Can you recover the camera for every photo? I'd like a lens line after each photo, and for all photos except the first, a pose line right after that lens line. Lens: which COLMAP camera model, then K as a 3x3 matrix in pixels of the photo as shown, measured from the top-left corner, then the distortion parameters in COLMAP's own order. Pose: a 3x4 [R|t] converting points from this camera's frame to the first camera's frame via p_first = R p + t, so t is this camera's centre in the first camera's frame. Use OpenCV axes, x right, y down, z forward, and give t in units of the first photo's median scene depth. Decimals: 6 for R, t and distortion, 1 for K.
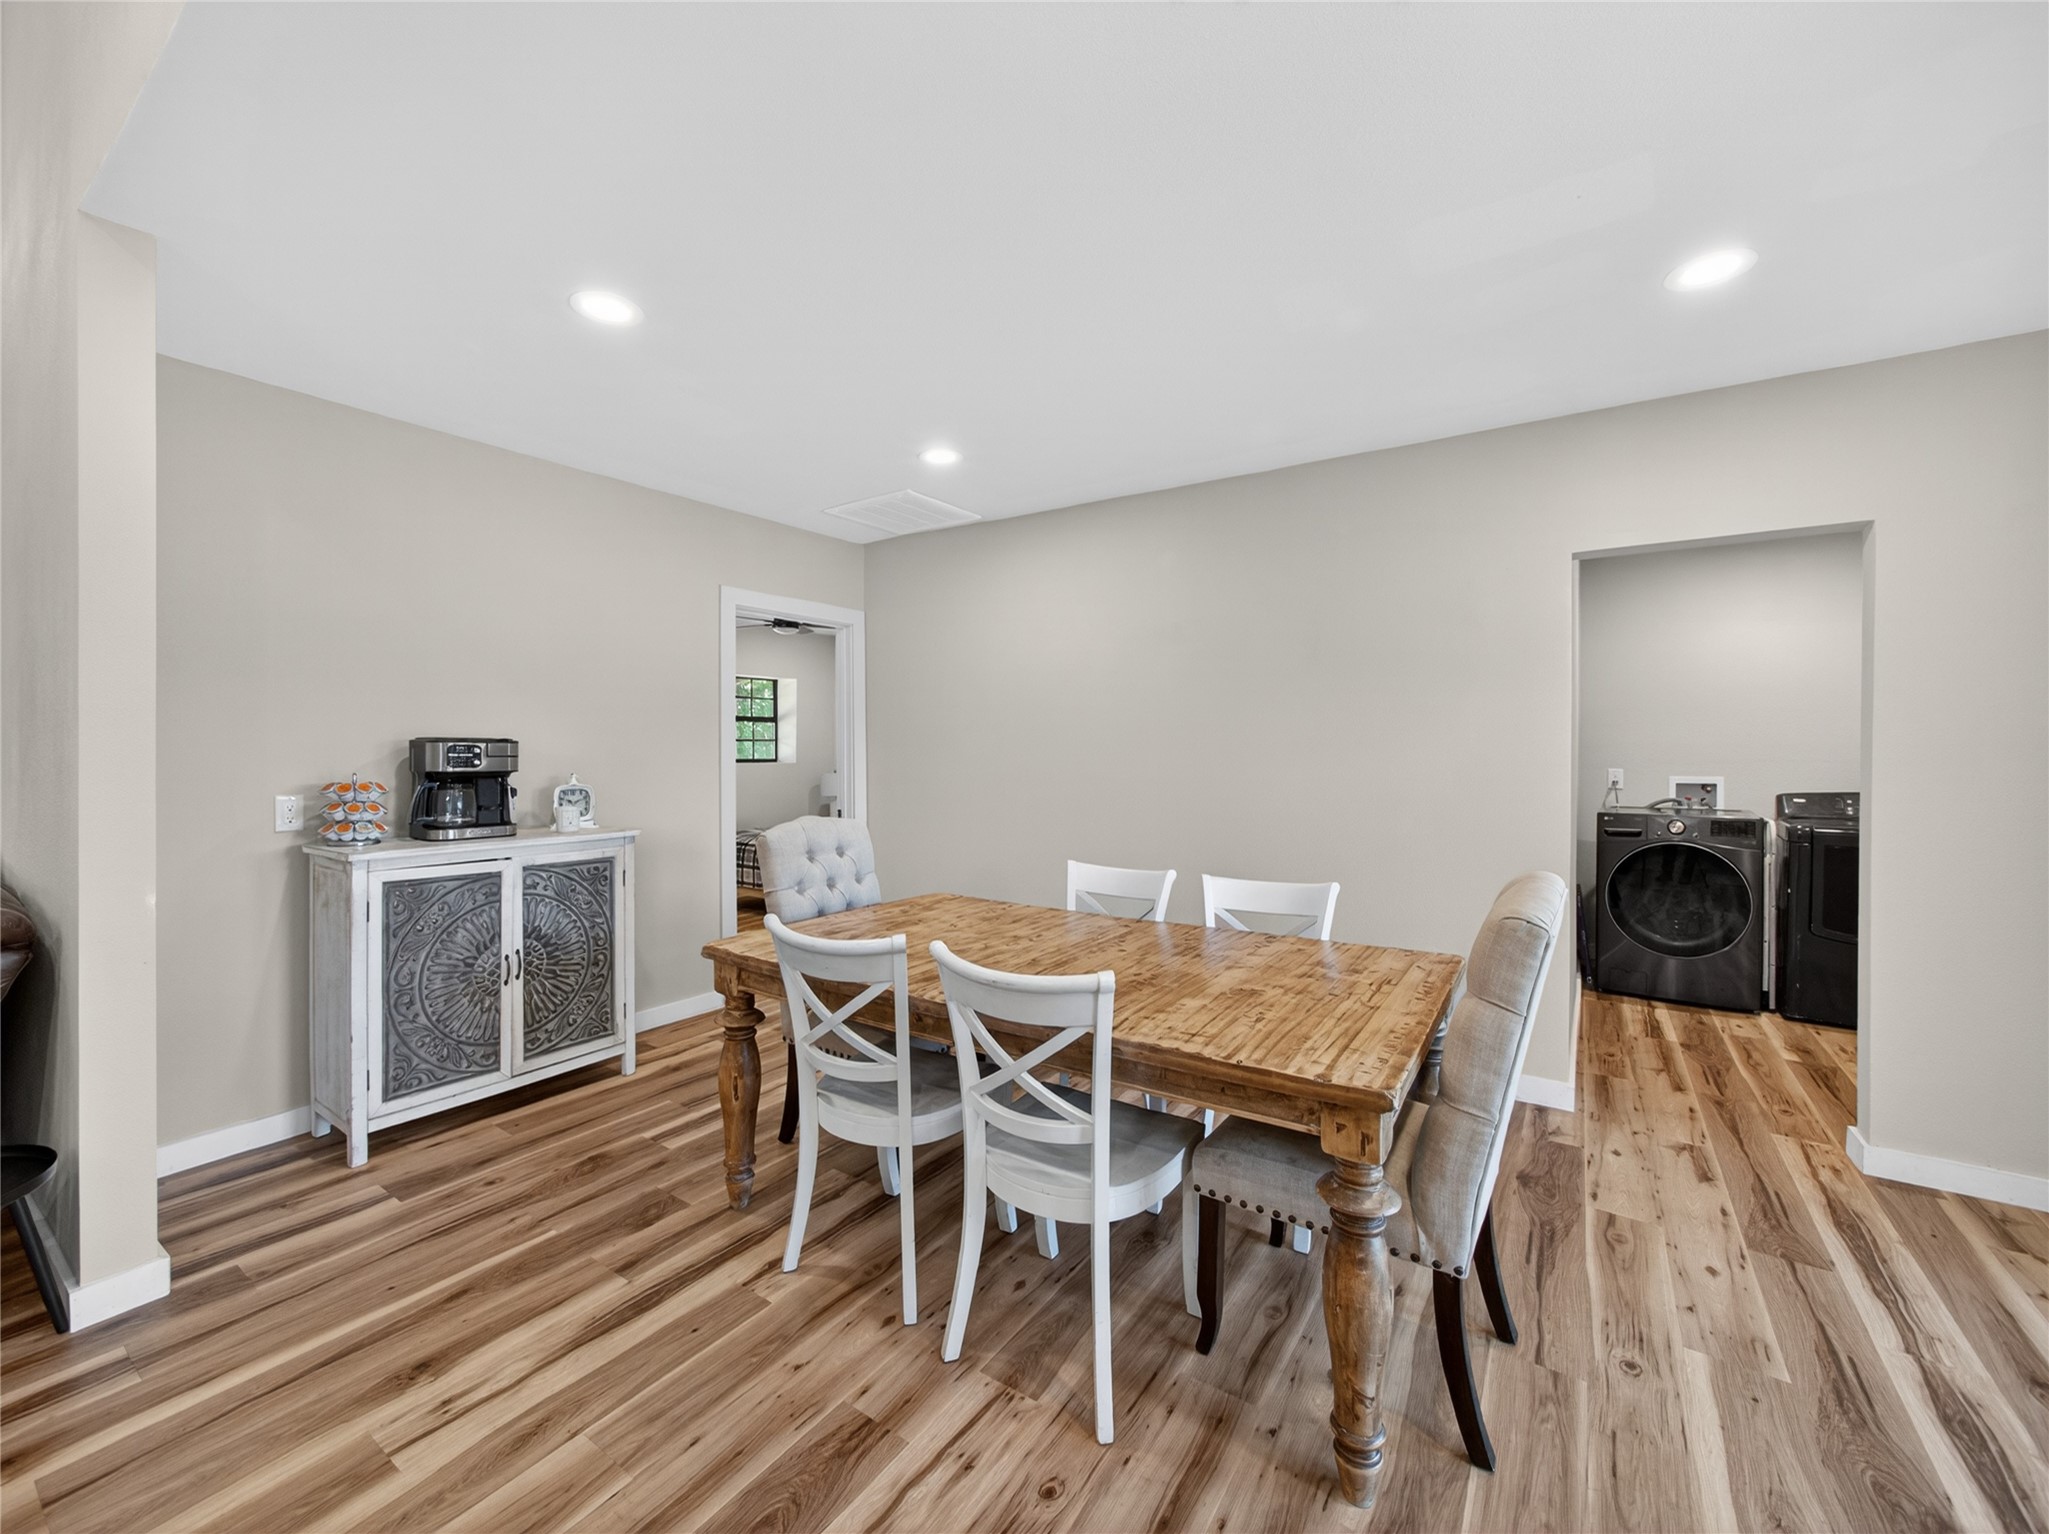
lens RADIAL K [[830.5, 0, 1020.1], [0, 830.5, 762.5], [0, 0, 1]] dist [-0.001634, -0.000015]
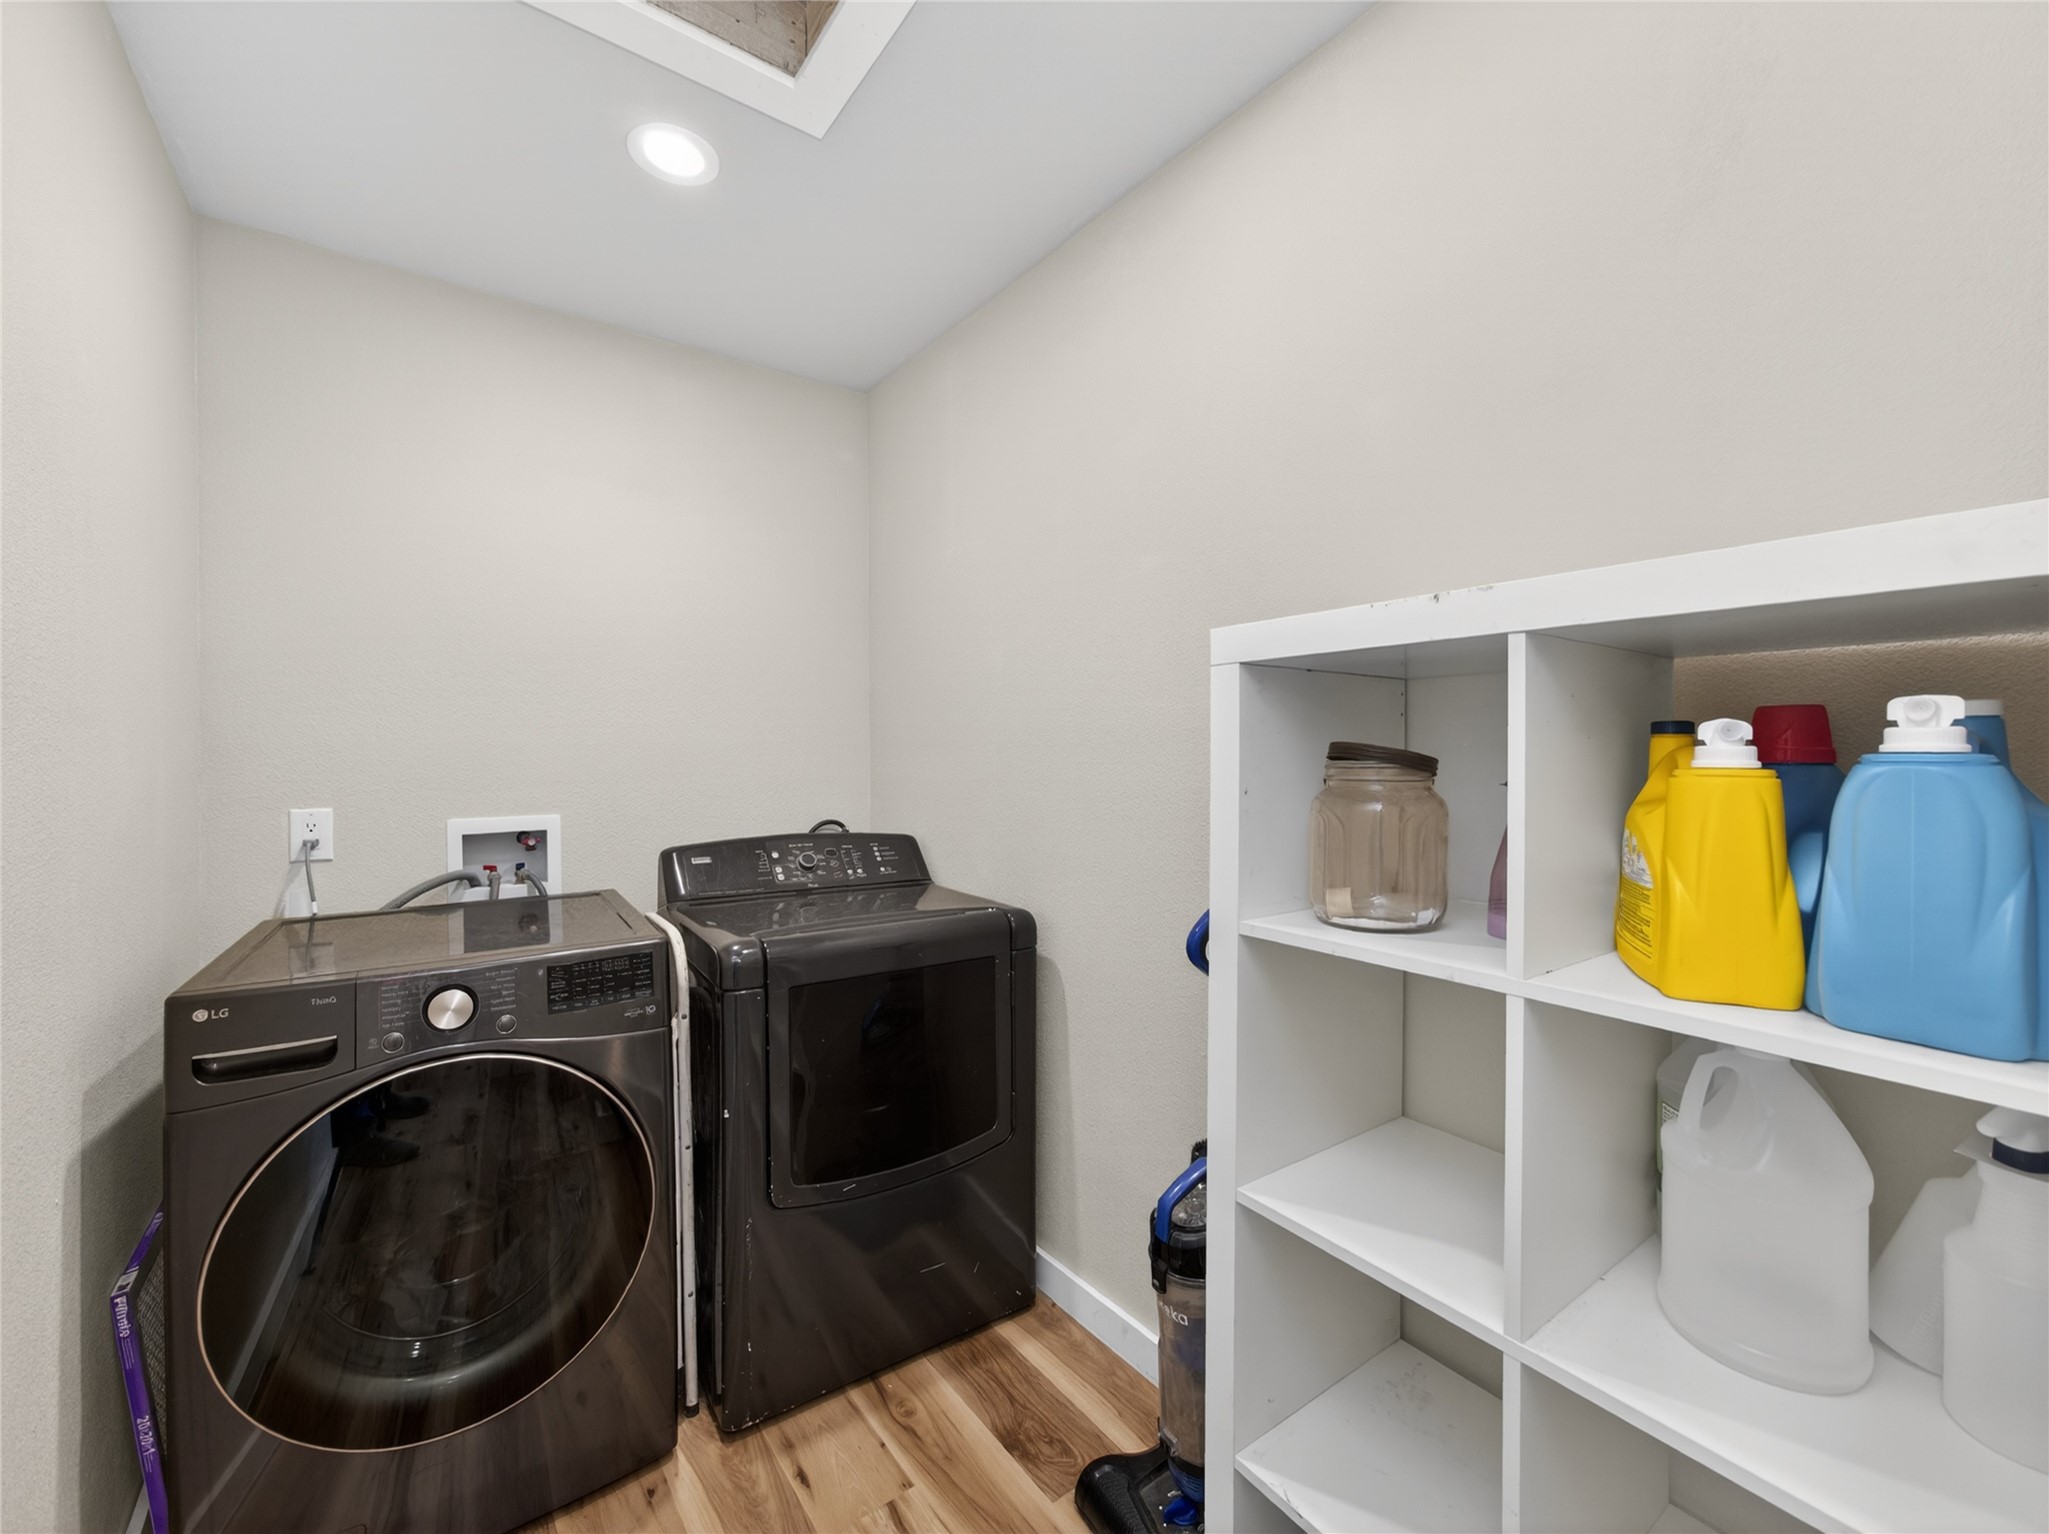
lens RADIAL K [[830.5, 0, 1017.8], [0, 830.5, 763.6], [0, 0, 1]] dist [-0.001634, -0.000015]
pose [[0.328535, -0.014432, 0.944382, 0.541188], [0.019344, 0.999776, 0.008549, -0.010854], [-0.944294, 0.015459, 0.328740, 0.661981]]
